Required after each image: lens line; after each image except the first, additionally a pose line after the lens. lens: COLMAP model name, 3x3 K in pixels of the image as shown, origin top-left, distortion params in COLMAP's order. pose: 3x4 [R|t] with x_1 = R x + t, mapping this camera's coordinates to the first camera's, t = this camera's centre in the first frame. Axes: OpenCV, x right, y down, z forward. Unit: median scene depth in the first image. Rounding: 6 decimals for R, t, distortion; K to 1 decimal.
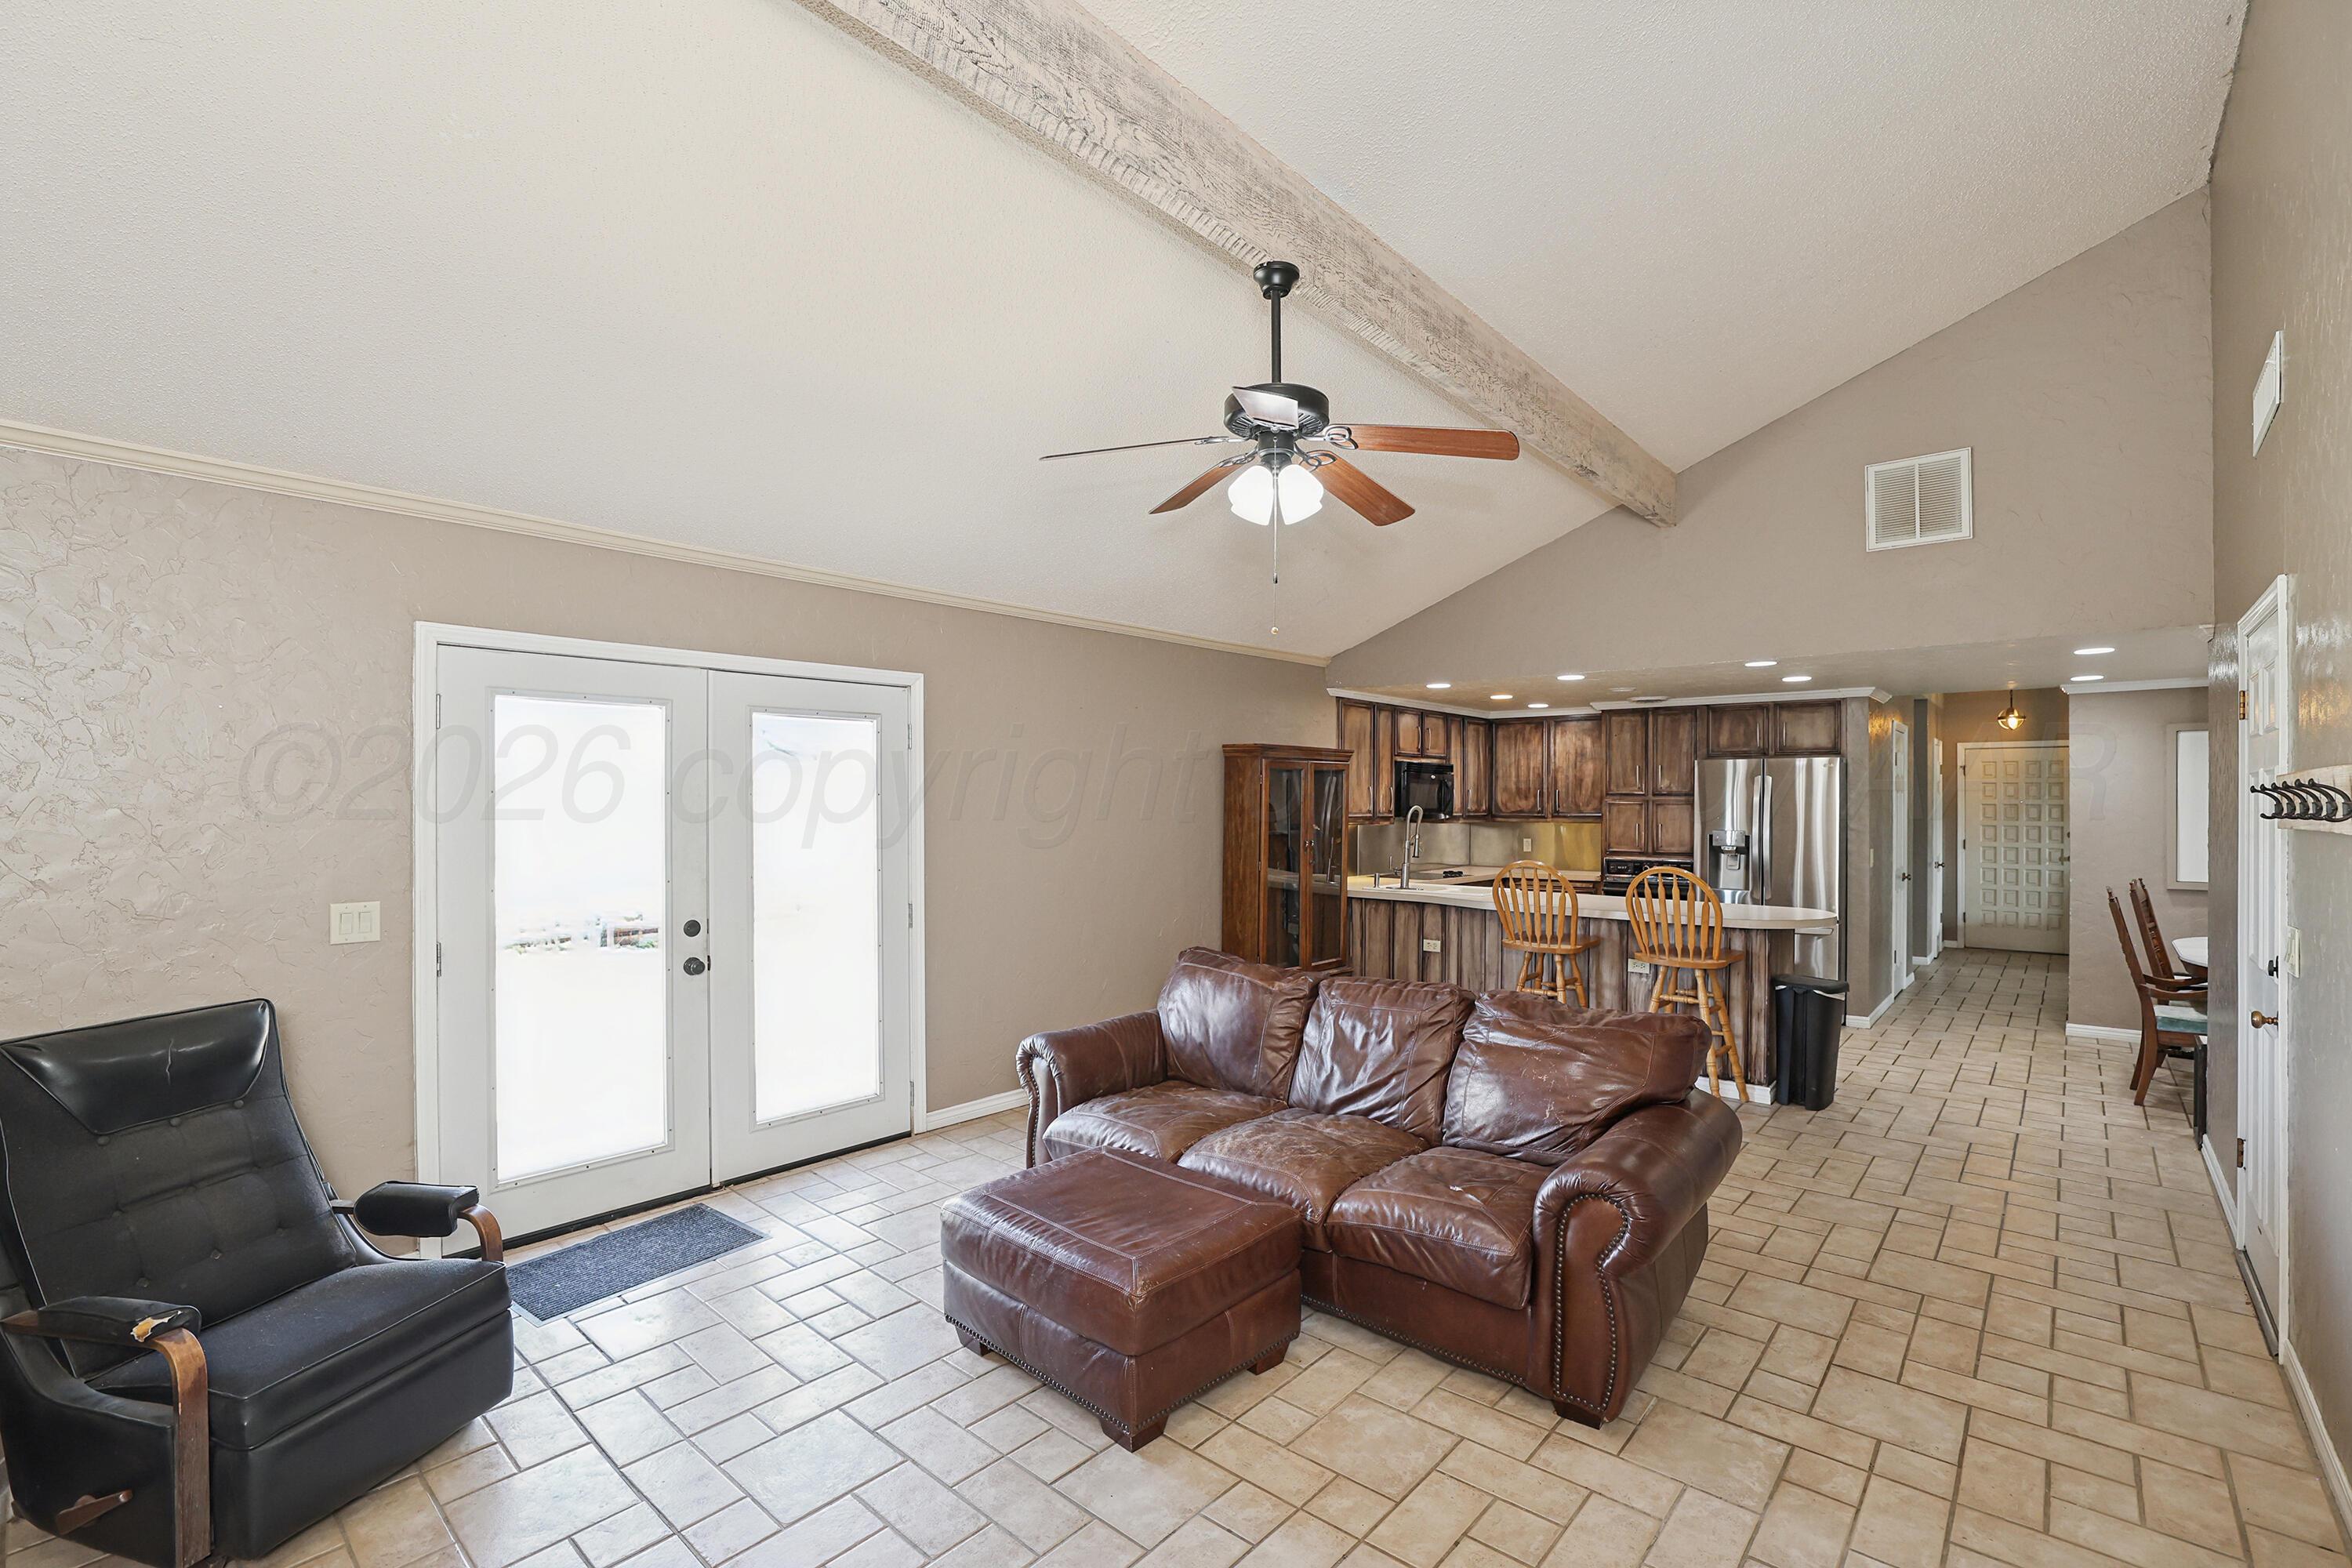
lens RADIAL K [[1027.5, 0, 1173.0], [0, 1027.5, 799.0], [0, 0, 1]] dist [-0.023586, 0.000231]
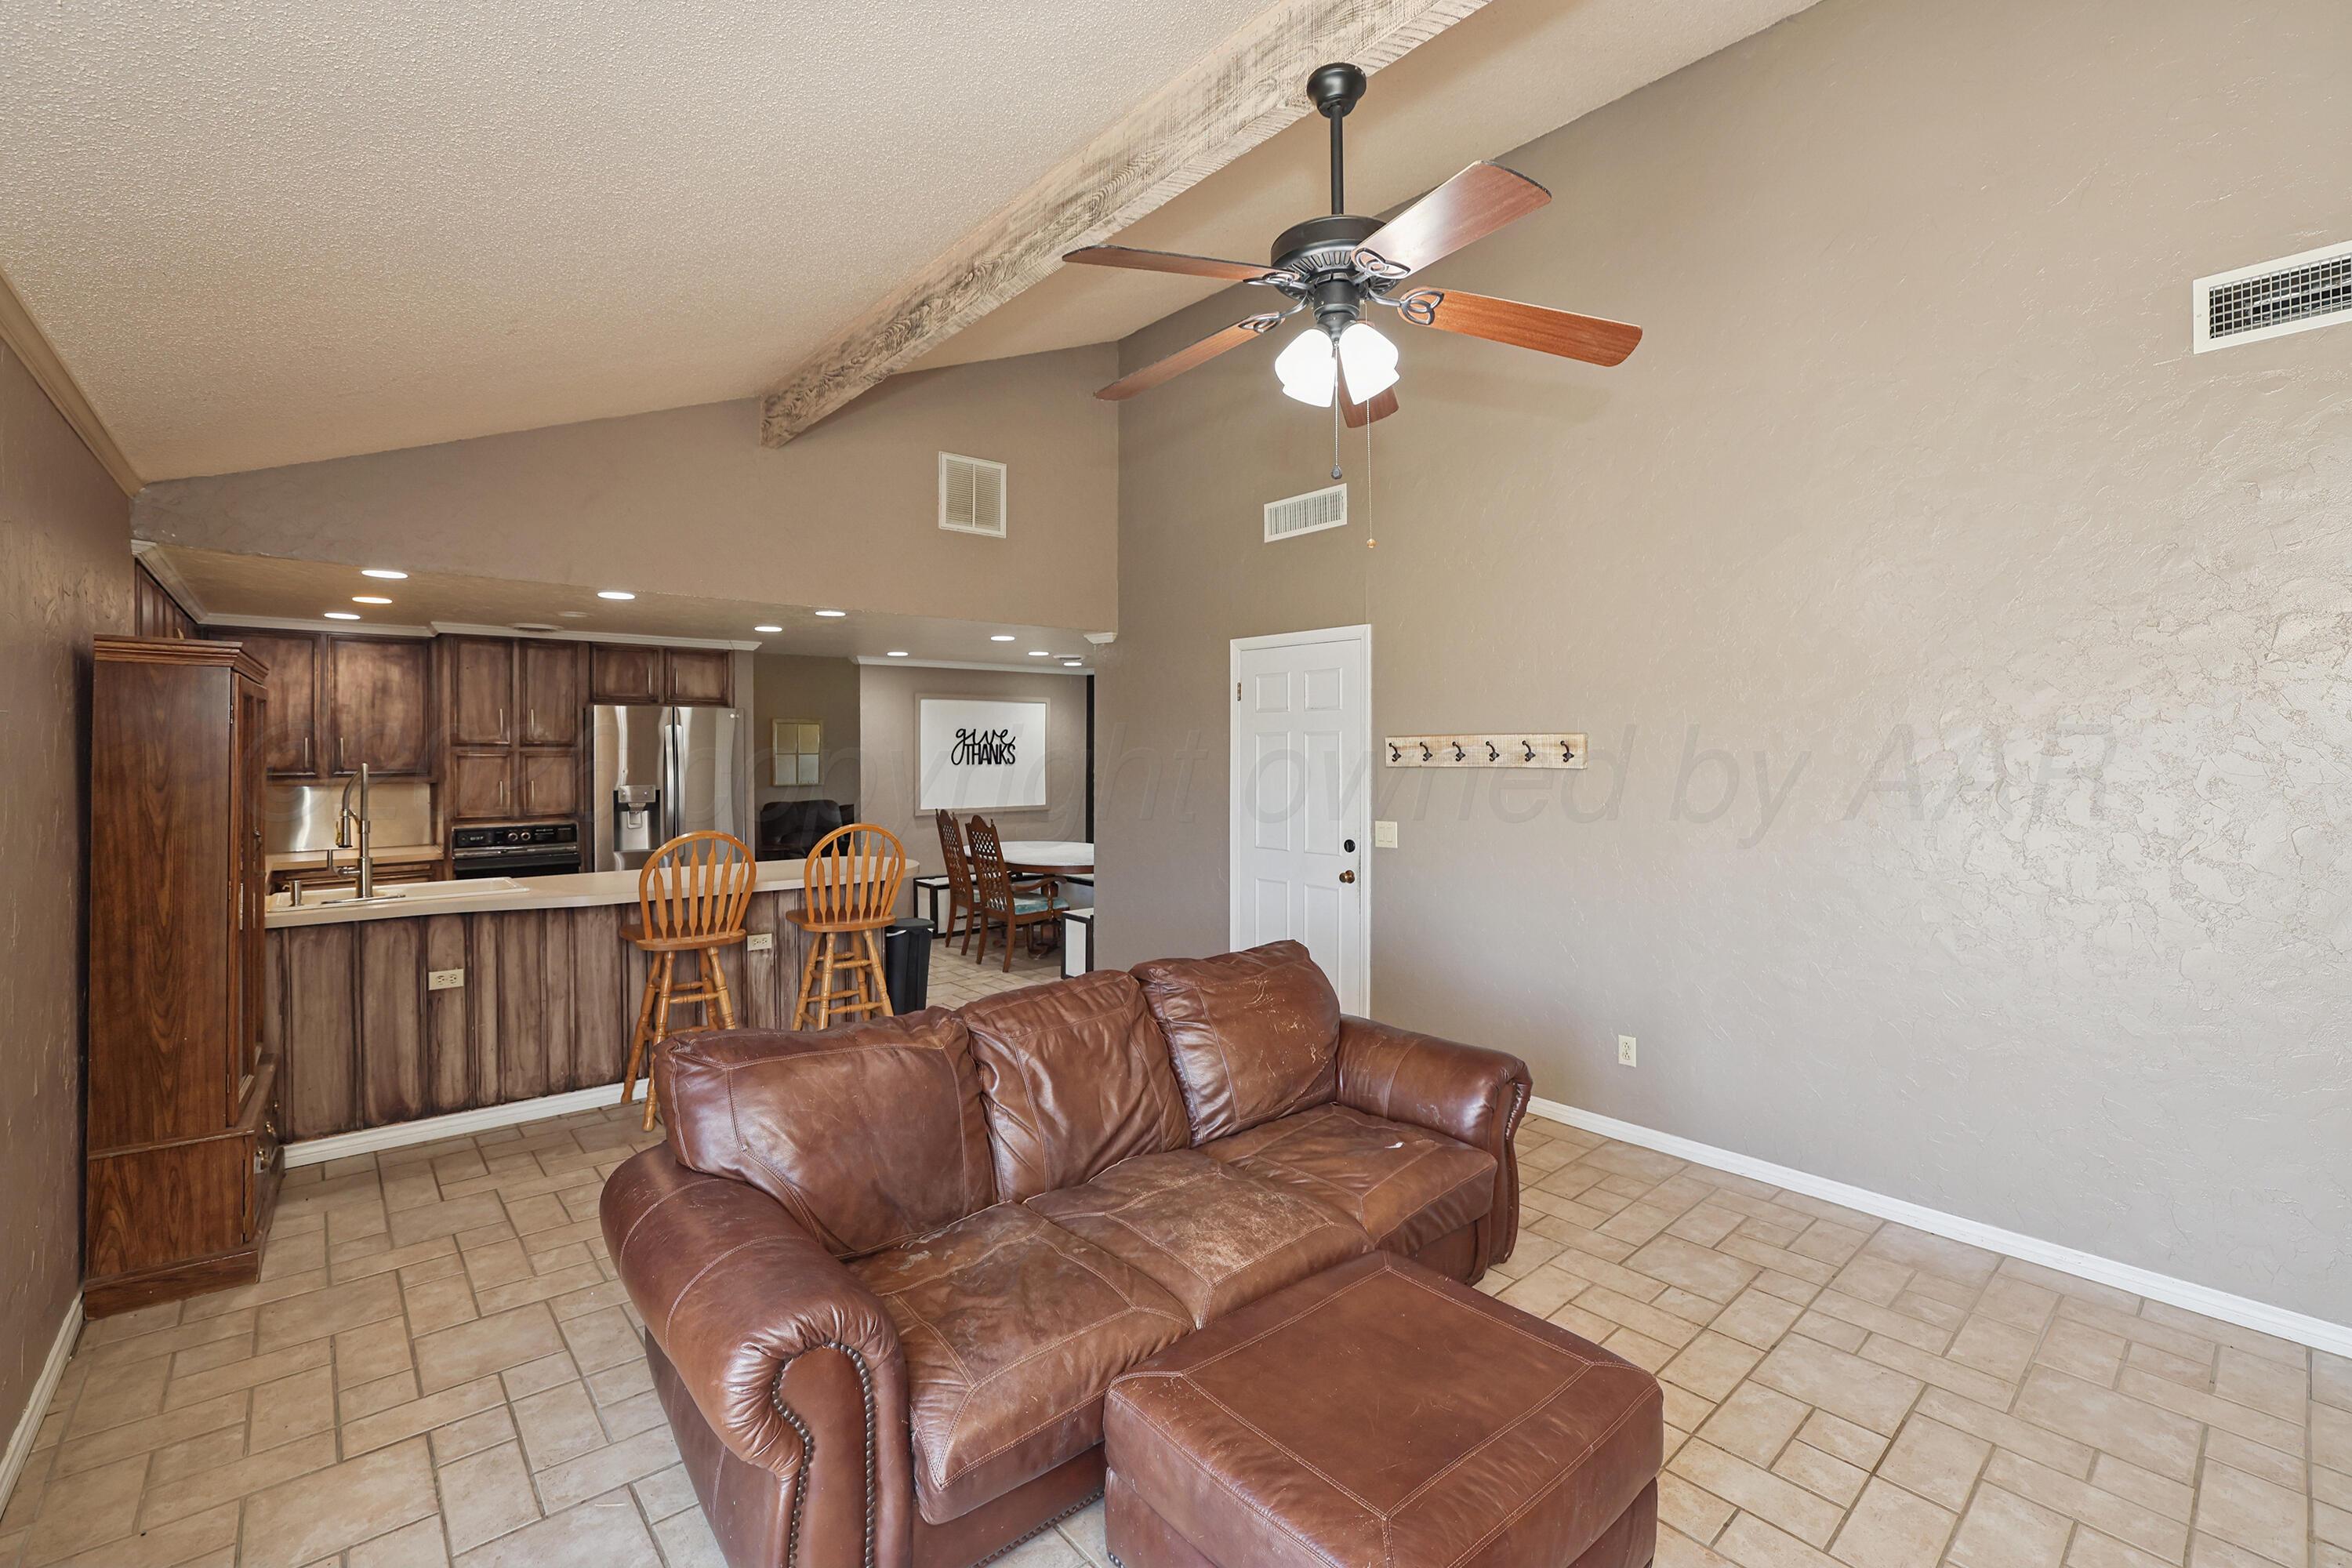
lens RADIAL K [[1027.5, 0, 1171.4], [0, 1027.5, 765.7], [0, 0, 1]] dist [-0.023586, 0.000231]
pose [[0.132512, -0.017903, 0.991020, -0.319967], [0.000729, 0.999838, 0.017965, -0.002281], [-0.991181, -0.001658, 0.132504, 0.473607]]
